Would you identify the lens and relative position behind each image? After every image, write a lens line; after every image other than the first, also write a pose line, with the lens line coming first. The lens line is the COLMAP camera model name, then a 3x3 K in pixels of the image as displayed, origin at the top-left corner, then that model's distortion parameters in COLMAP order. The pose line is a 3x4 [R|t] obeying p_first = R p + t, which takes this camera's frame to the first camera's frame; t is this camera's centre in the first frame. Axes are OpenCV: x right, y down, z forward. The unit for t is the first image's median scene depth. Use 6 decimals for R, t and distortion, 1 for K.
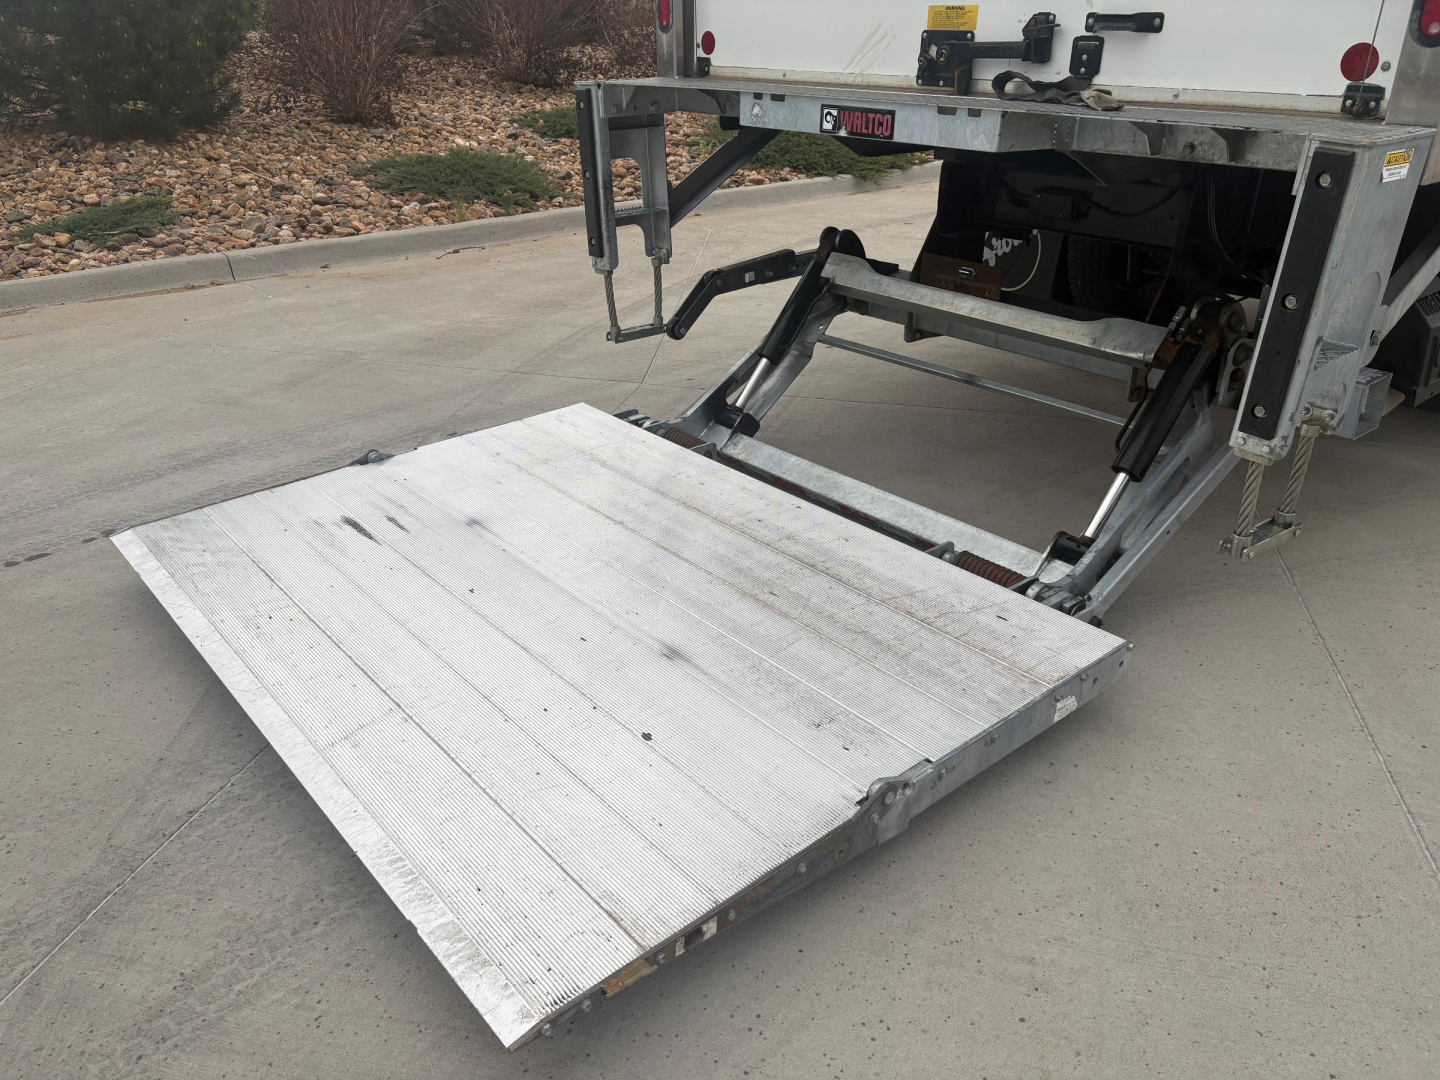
lens RADIAL K [[1098.1, 0, 716.7], [0, 1098.1, 548.9], [0, 0, 1]] dist [0.043541, -0.041256]
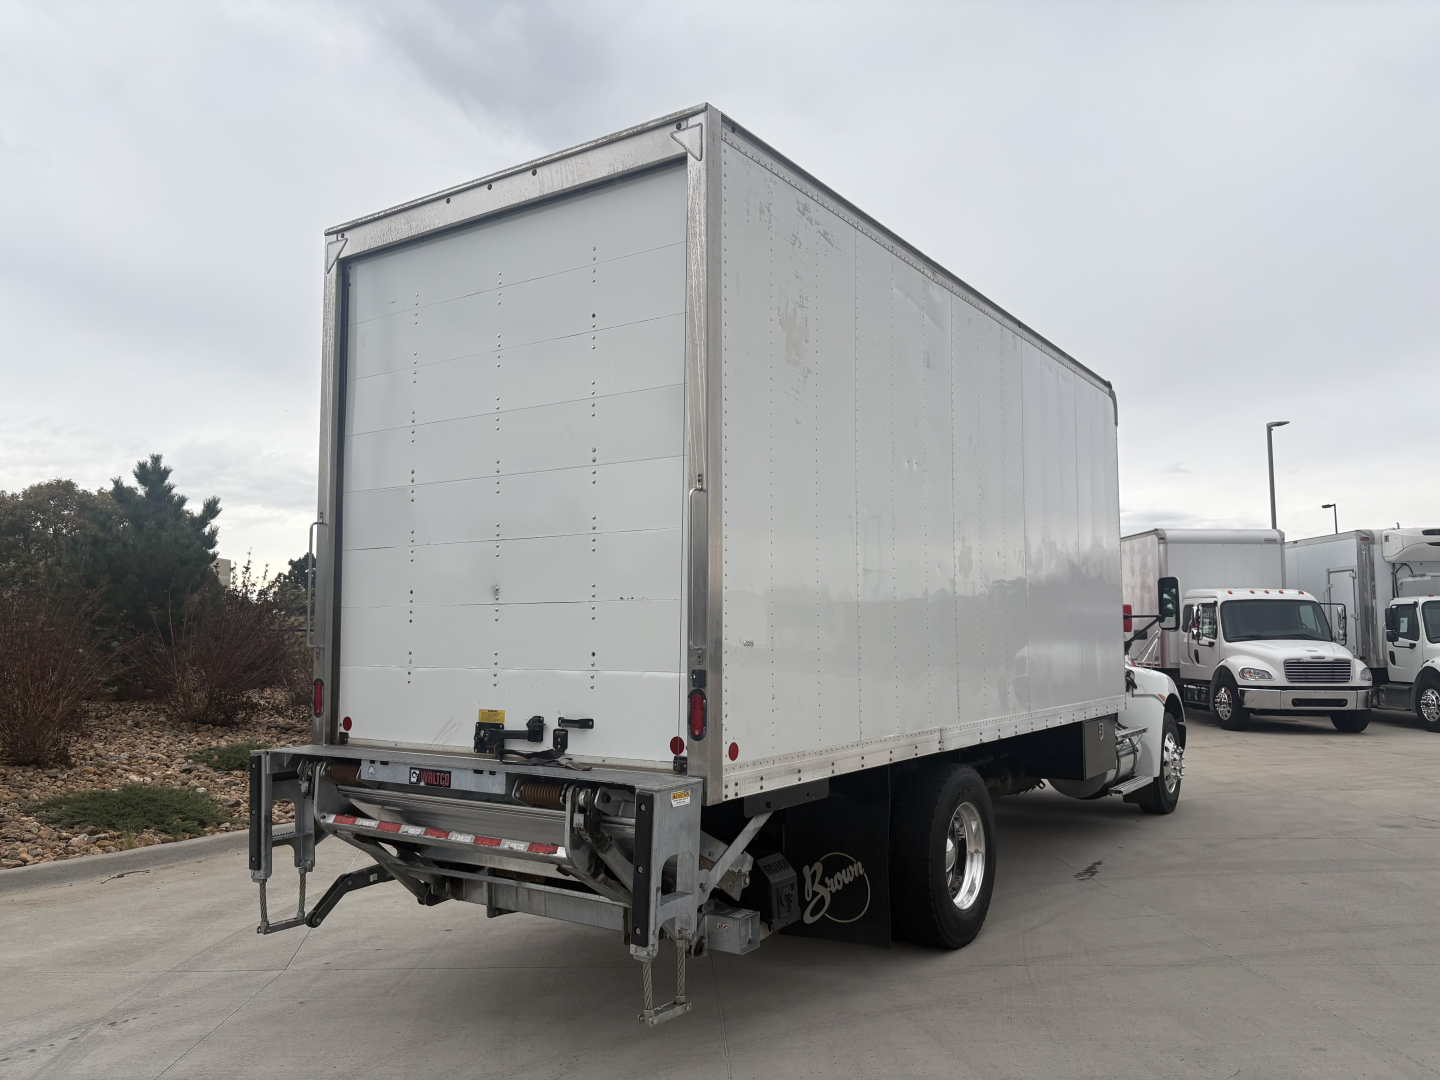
lens RADIAL K [[1104.2, 0, 731.2], [0, 1104.2, 545.0], [0, 0, 1]] dist [0.031298, -0.032271]
pose [[0.959303, 0.025929, 0.281187, 0.059023], [0.121446, 0.861093, -0.493731, 0.137448], [-0.254930, 0.507787, 0.822899, -0.477797]]
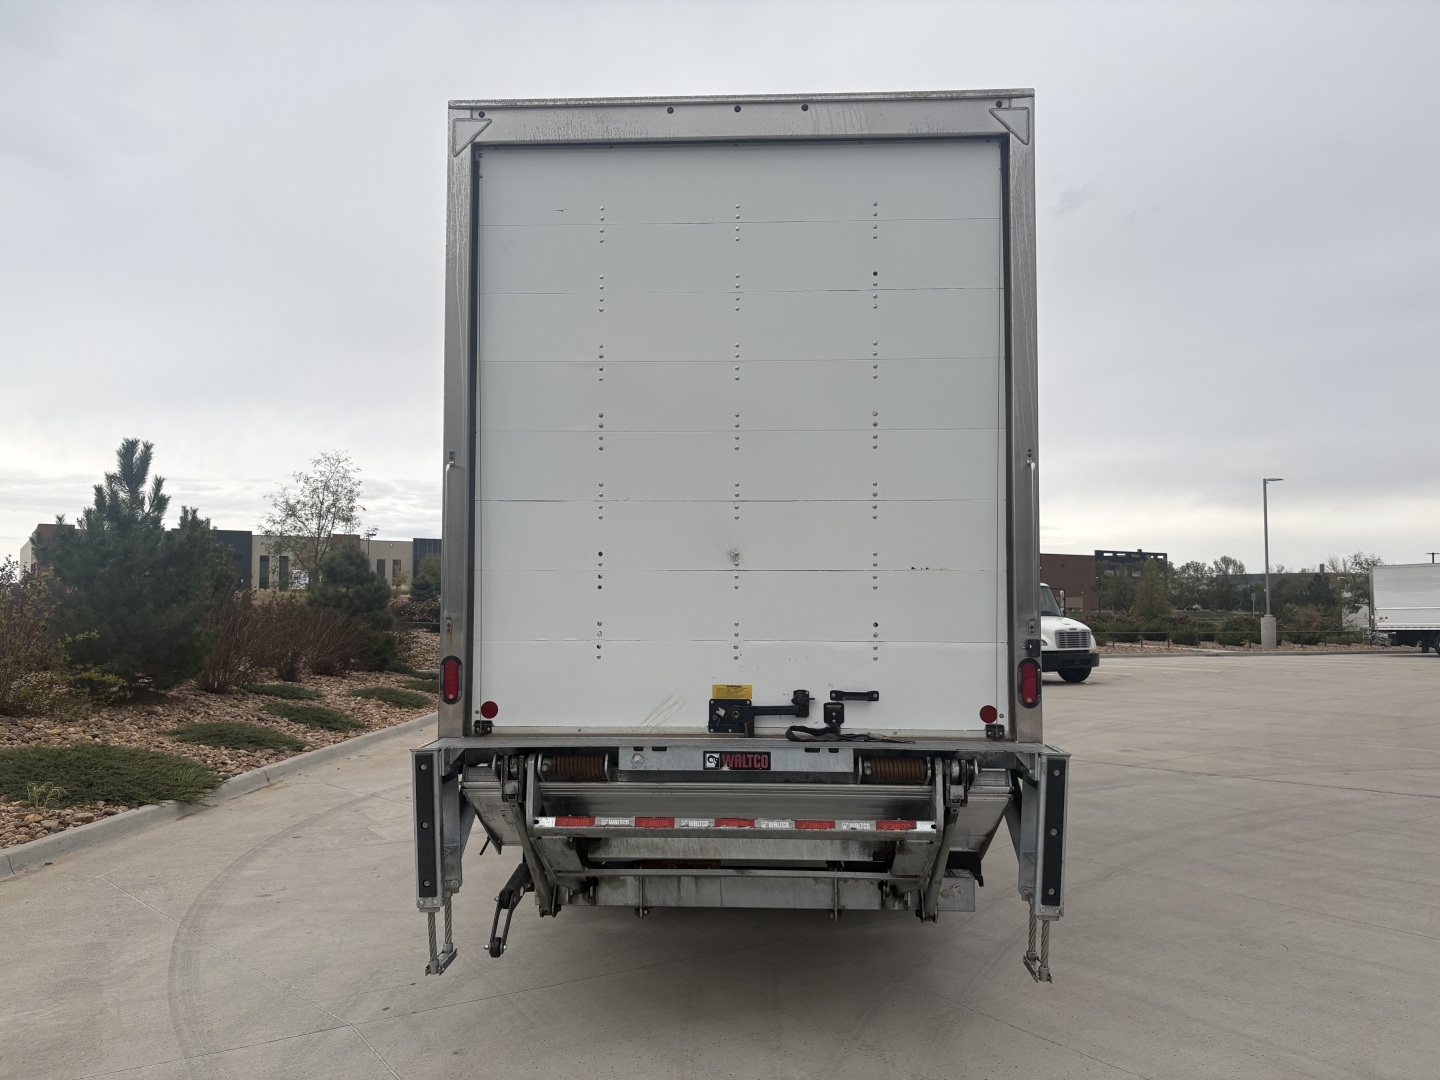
lens RADIAL K [[1098.1, 0, 716.4], [0, 1098.1, 544.1], [0, 0, 1]] dist [0.043541, -0.041256]
pose [[0.667870, 0.054121, 0.742307, -0.721142], [0.320792, 0.879025, -0.352713, -0.089986], [-0.671596, 0.473693, 0.569713, 0.019333]]
